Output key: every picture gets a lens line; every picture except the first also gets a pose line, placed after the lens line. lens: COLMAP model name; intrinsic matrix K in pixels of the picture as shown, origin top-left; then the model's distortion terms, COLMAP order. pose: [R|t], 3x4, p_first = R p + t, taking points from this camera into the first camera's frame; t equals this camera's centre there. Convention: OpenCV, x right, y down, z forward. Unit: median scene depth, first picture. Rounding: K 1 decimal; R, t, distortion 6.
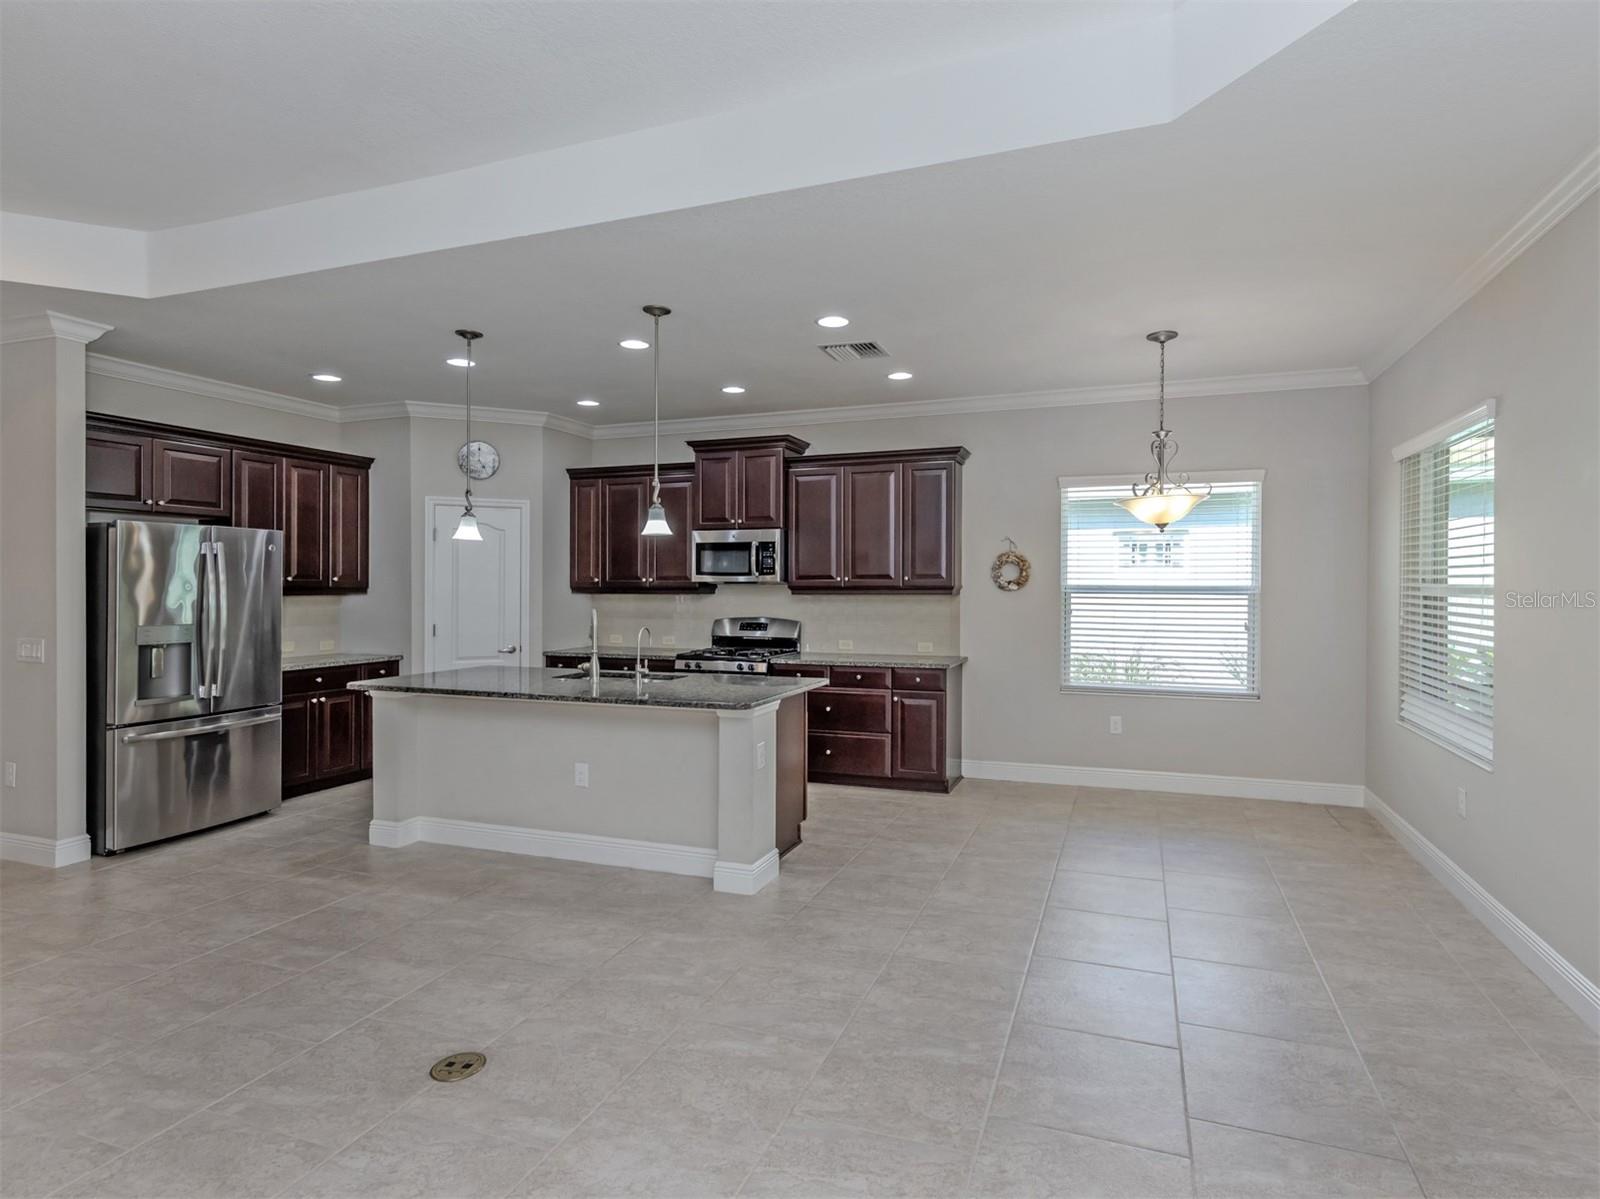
lens RADIAL K [[826.0, 0, 856.5], [0, 826.0, 571.2], [0, 0, 1]] dist [0.006046, 0.000099]
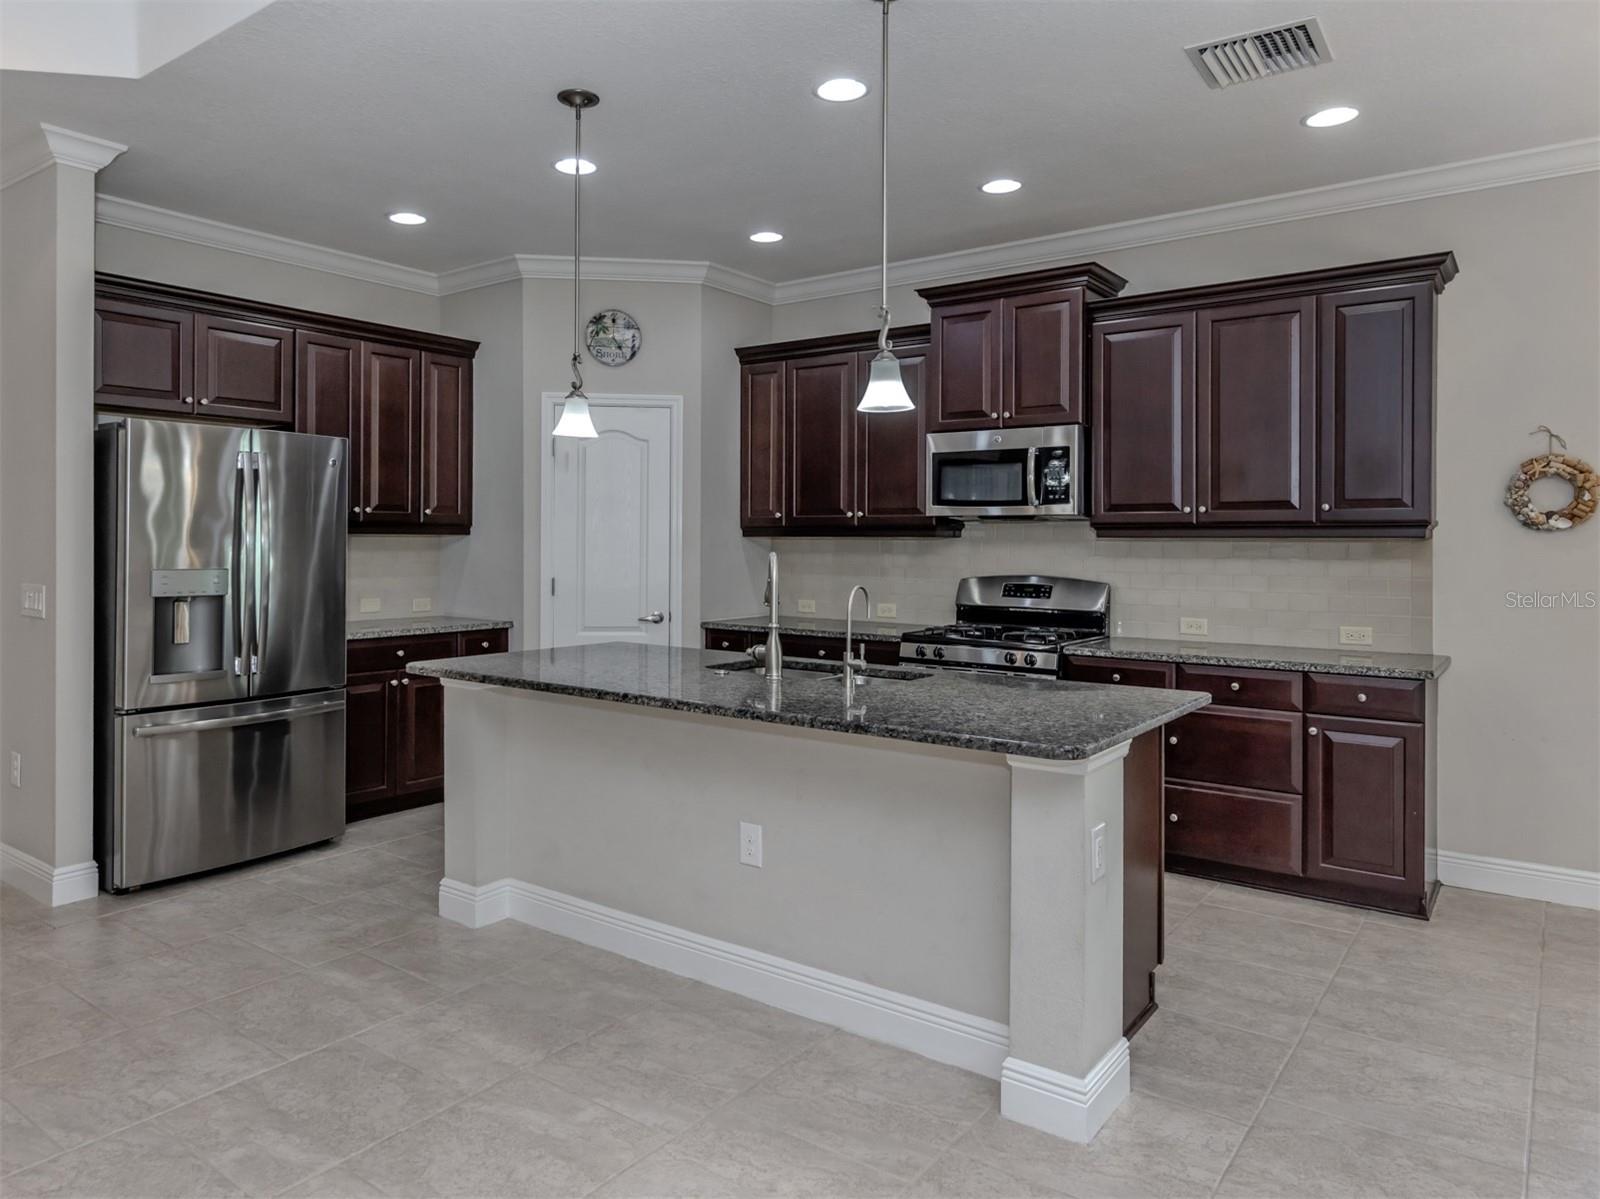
lens RADIAL K [[1054.9, 0, 760.4], [0, 1054.9, 560.5], [0, 0, 1]] dist [0.002999, 0.004314]
pose [[0.948125, 0.010865, -0.317711, -0.075061], [0.000071, 0.999409, 0.034388, 0.021260], [0.317897, -0.032626, 0.947564, 0.244421]]
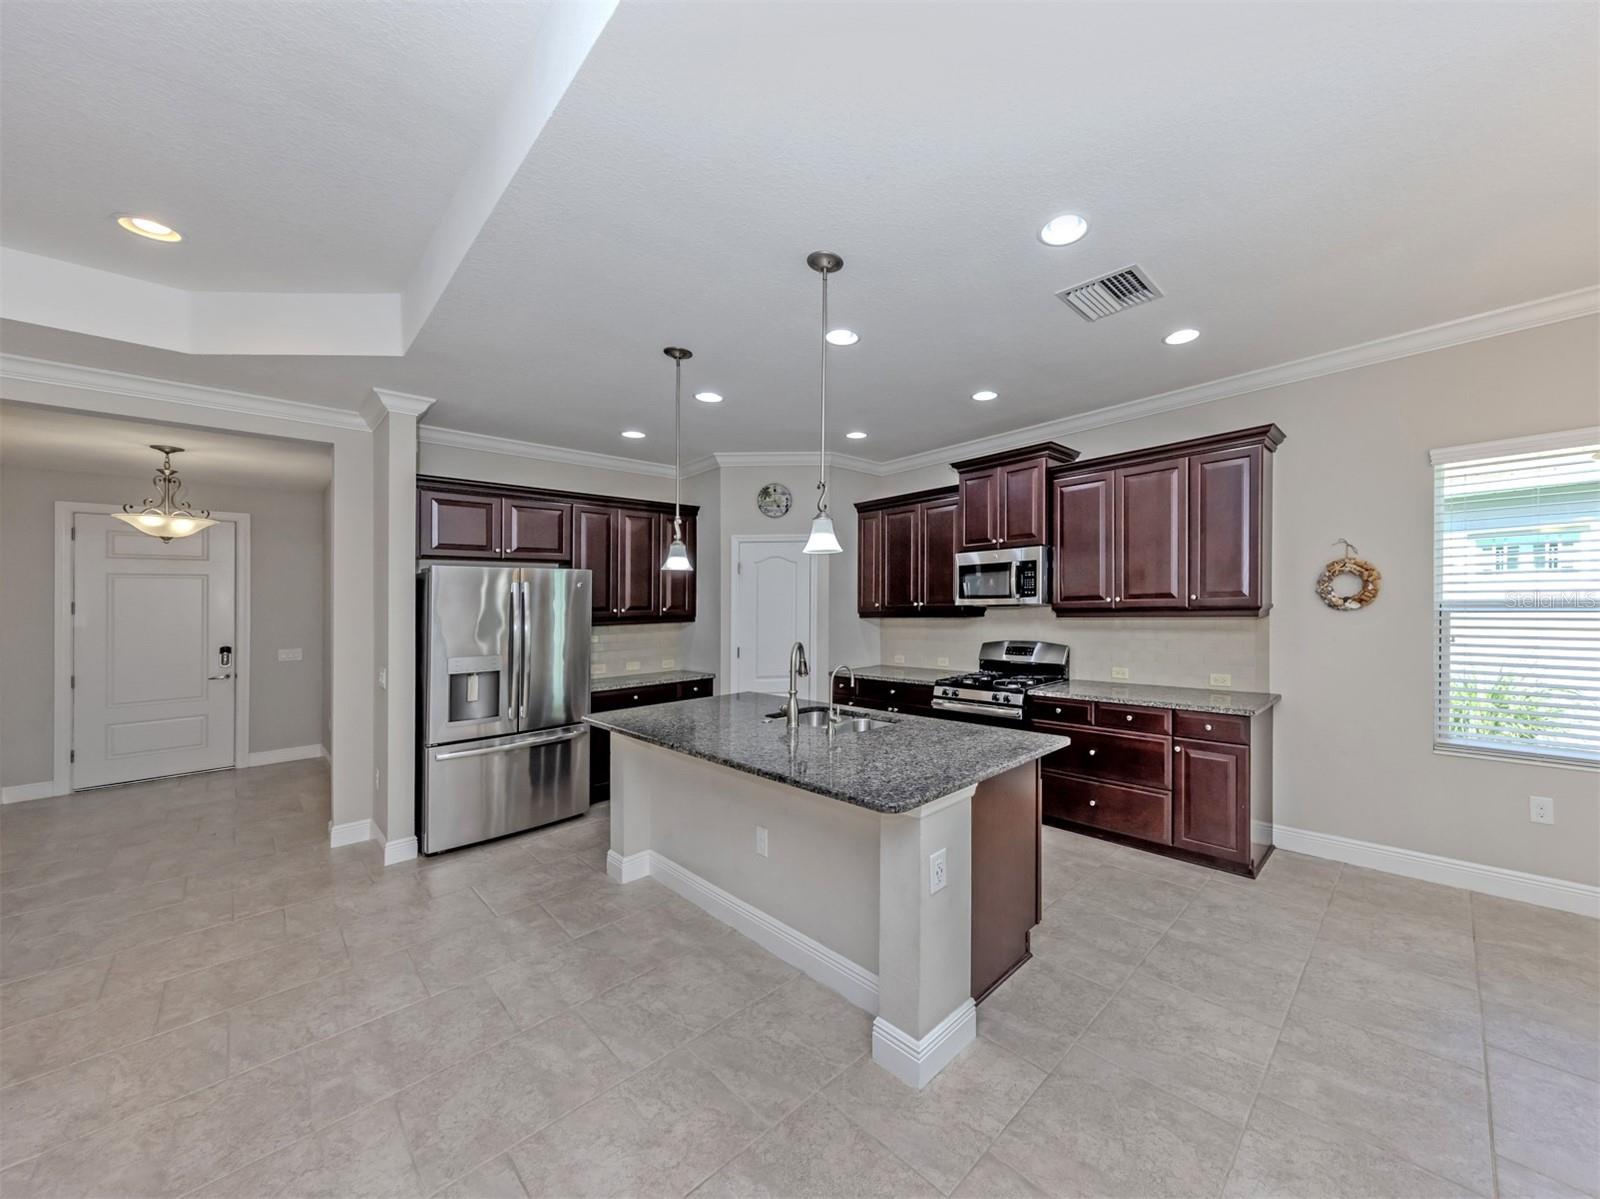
lens RADIAL K [[584.0, 0, 923.4], [0, 584.0, 621.1], [0, 0, 1]] dist [0.007299, -0.000075]
pose [[0.921338, -0.008307, -0.388674, 0.041618], [0.028691, 0.998498, 0.046671, -0.002403], [0.387703, -0.054151, 0.920193, 0.390467]]
